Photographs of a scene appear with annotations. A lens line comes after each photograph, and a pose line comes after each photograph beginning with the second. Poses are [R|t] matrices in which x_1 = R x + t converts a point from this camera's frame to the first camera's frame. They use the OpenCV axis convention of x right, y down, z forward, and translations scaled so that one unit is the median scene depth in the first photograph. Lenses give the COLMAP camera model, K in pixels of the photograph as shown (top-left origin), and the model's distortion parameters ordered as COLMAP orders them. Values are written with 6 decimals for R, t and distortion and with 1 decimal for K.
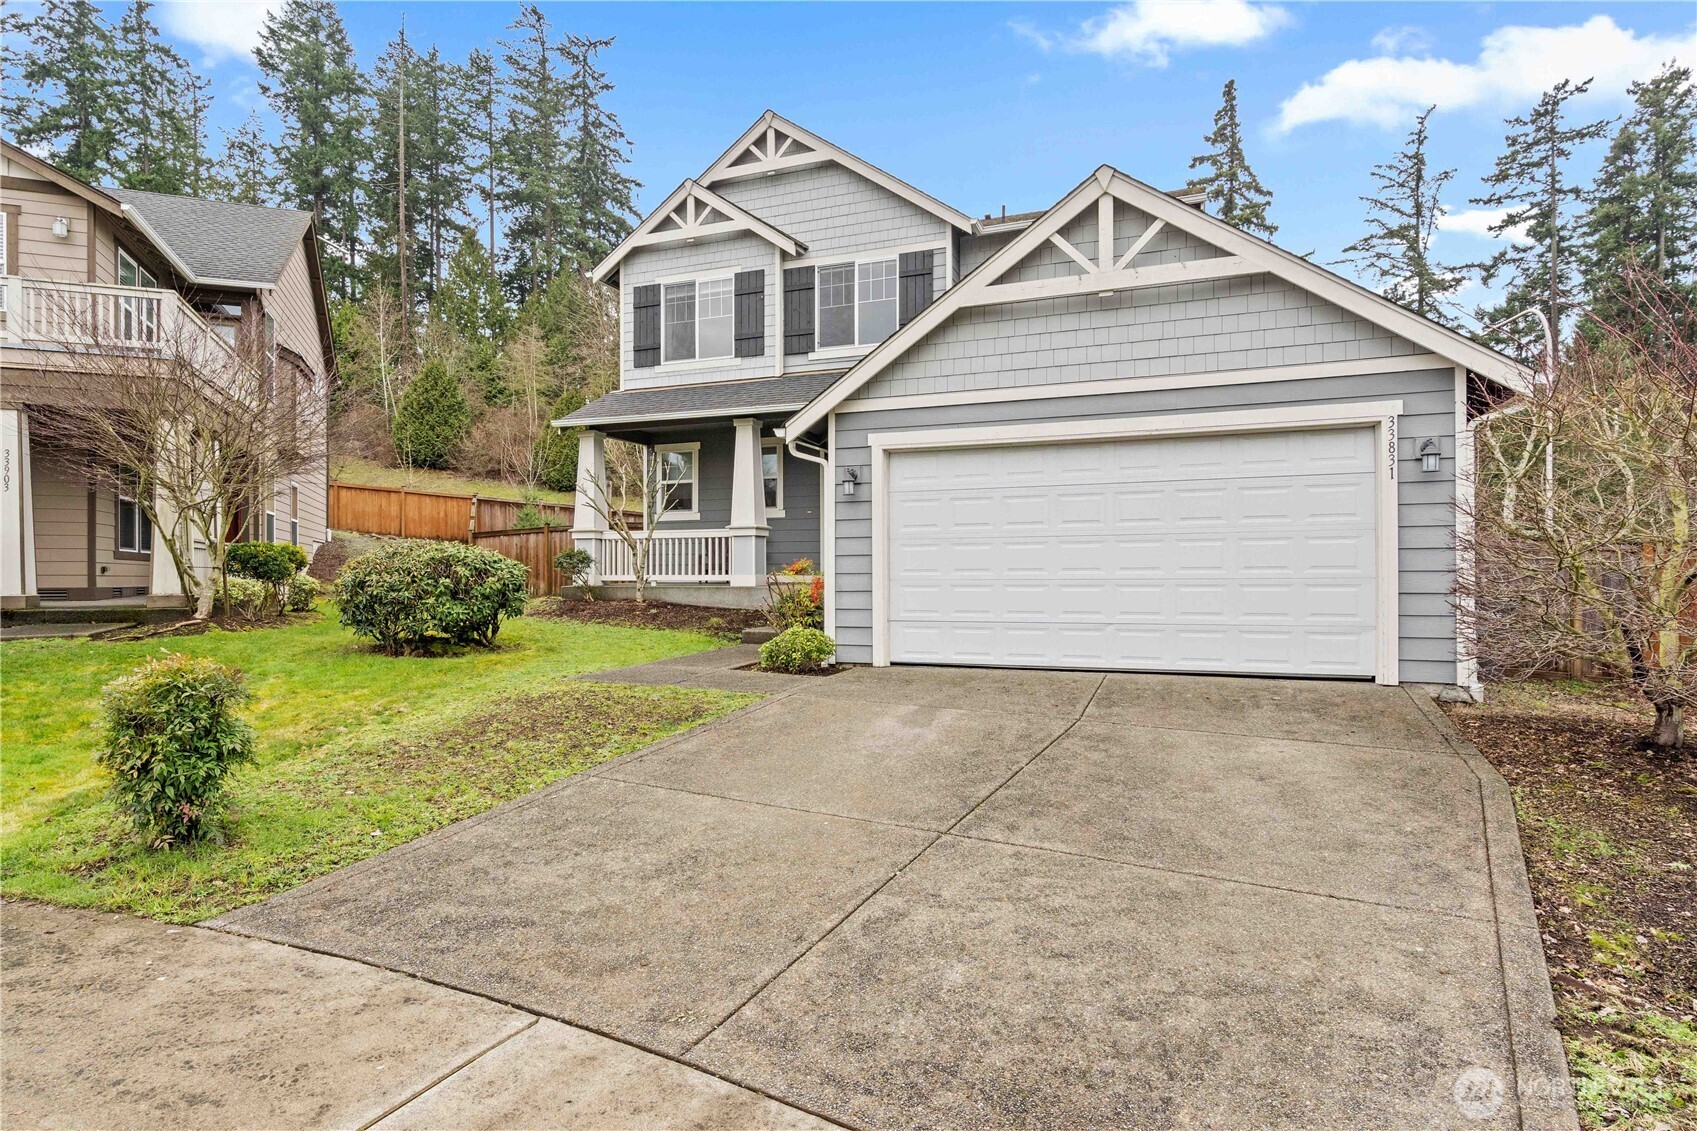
lens RADIAL K [[898.4, 0, 850.3], [0, 898.4, 575.9], [0, 0, 1]] dist [0.006292, -0.000687]
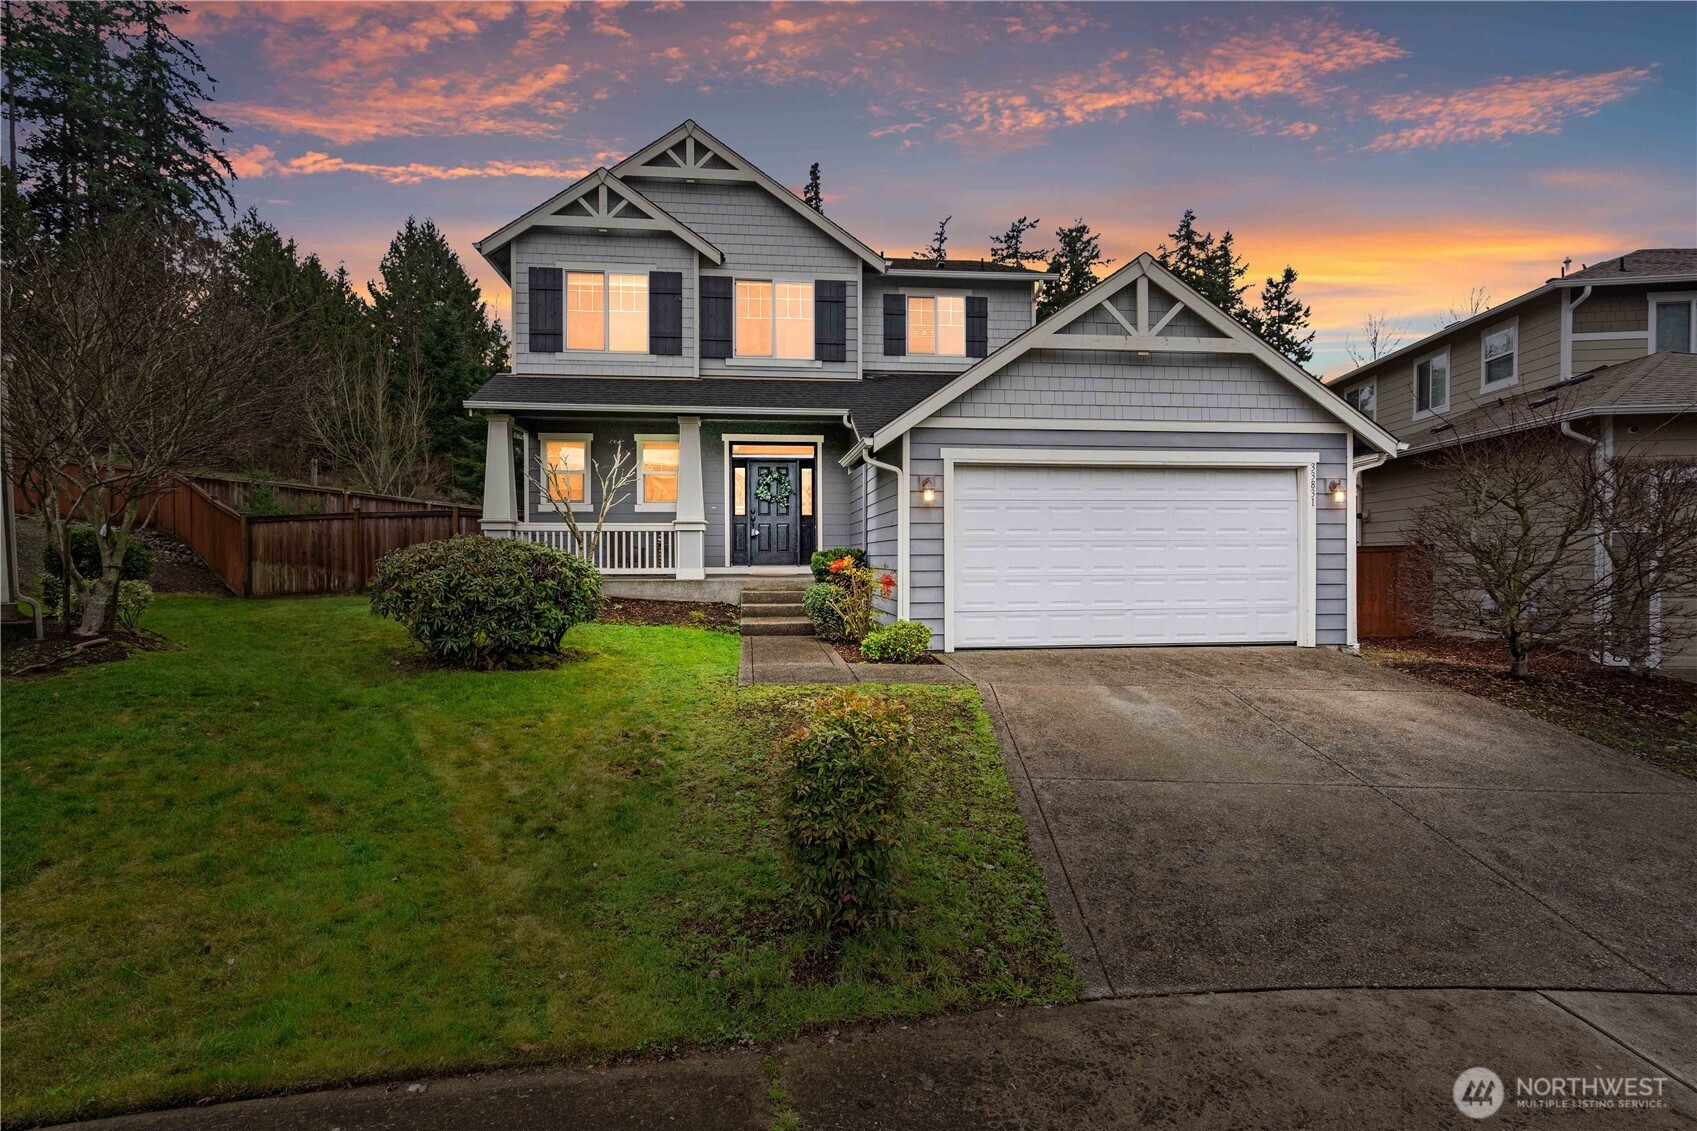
lens RADIAL K [[778.3, 0, 831.4], [0, 778.3, 567.7], [0, 0, 1]] dist [-0.004411, 0.003679]
pose [[0.891403, -0.006026, 0.453172, -0.353165], [-0.000207, 0.999906, 0.013704, -0.013081], [-0.453212, -0.012310, 0.891318, 0.119115]]
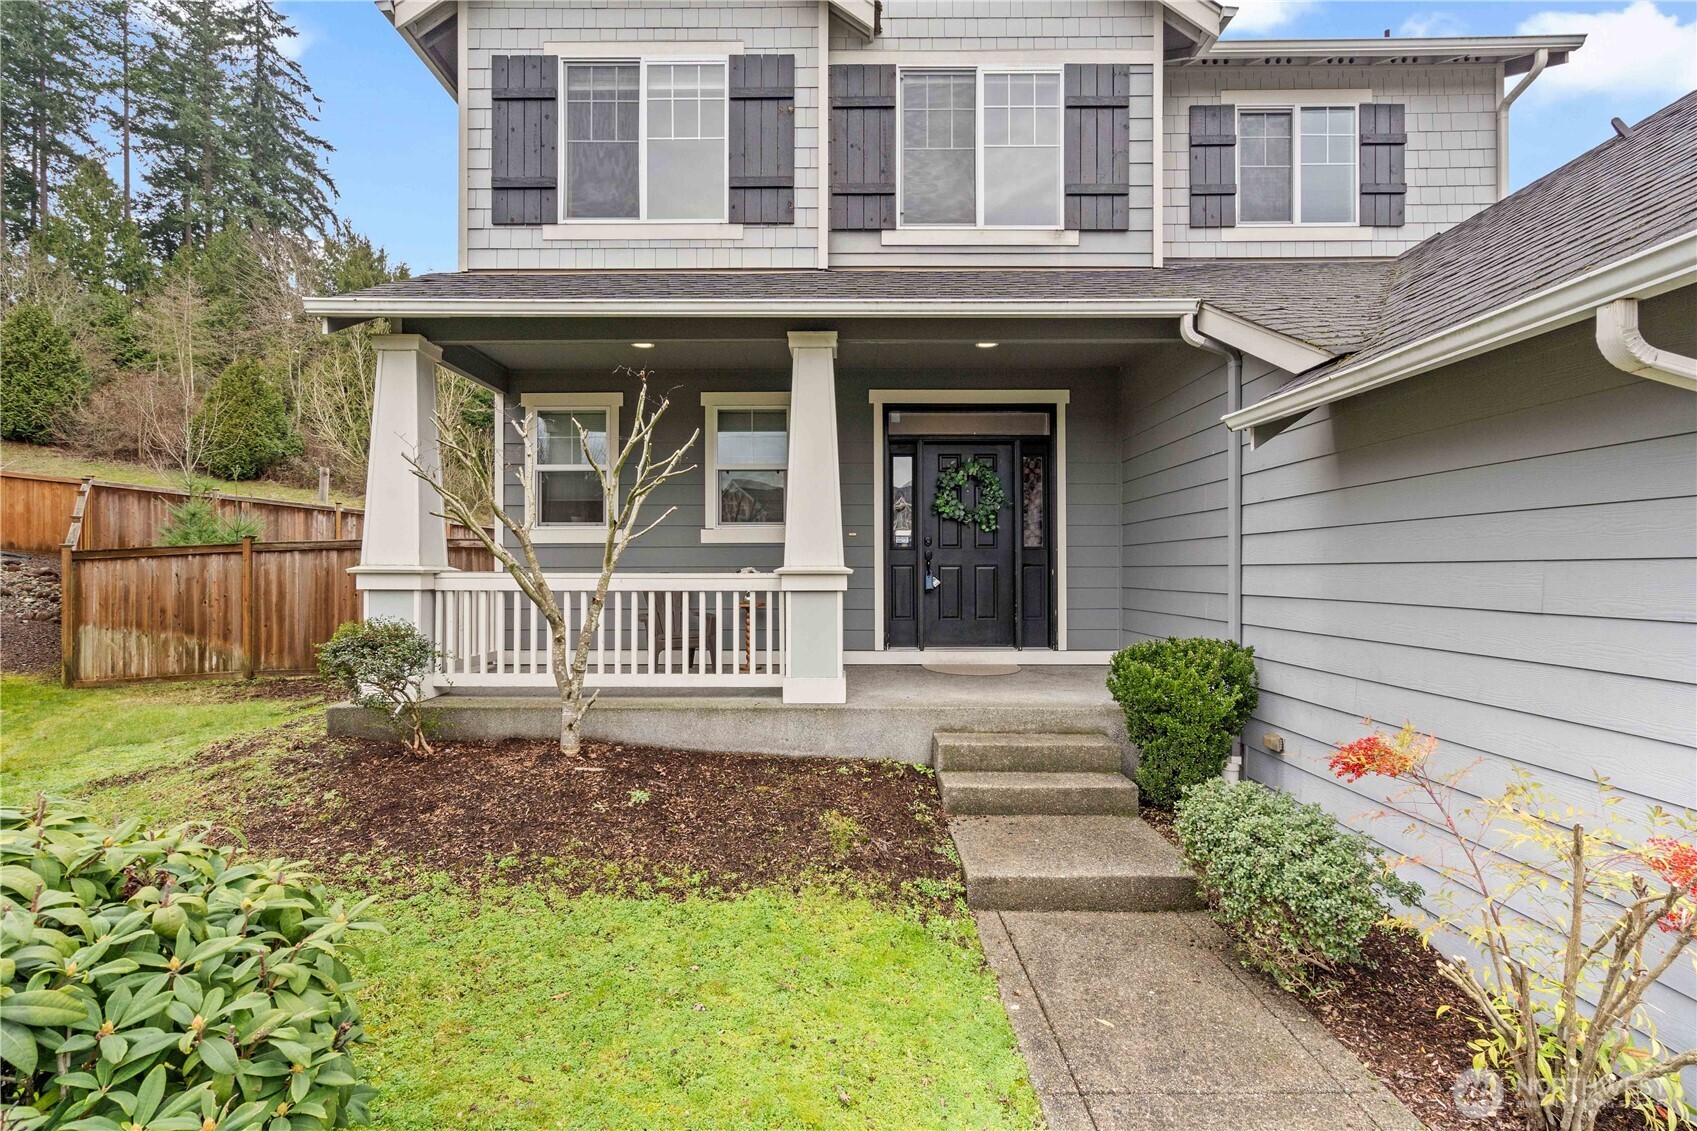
lens RADIAL K [[779.2, 0, 838.2], [0, 779.2, 568.9], [0, 0, 1]] dist [0.002397, -0.001011]
pose [[0.935522, 0.002107, 0.353263, -0.229163], [-0.001456, 0.999997, -0.002109, -0.051045], [-0.353266, 0.001459, 0.935522, 0.584857]]
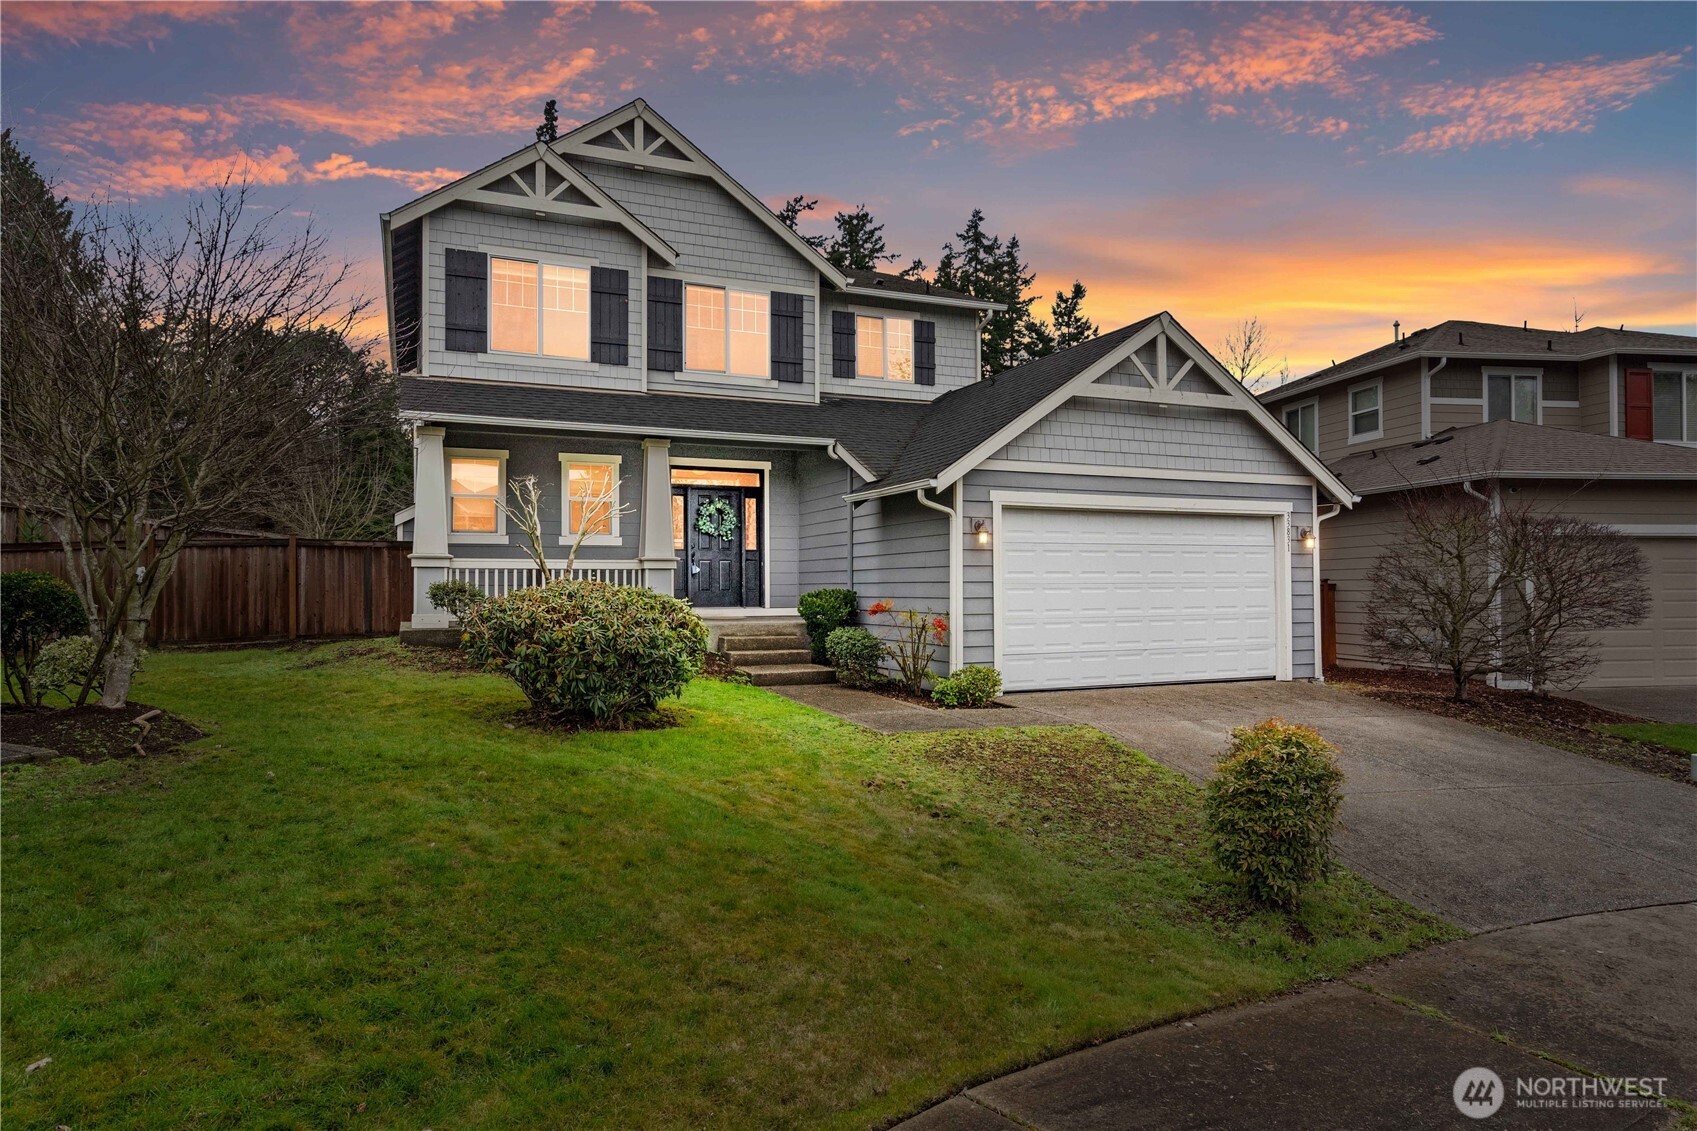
lens RADIAL K [[952.9, 0, 815.1], [0, 952.9, 579.4], [0, 0, 1]] dist [0.001153, 0.005289]
pose [[0.728058, 0.006282, 0.685487, -0.616146], [0.001489, 0.999941, -0.010746, -0.021757], [-0.685514, 0.008845, 0.728005, 0.181255]]
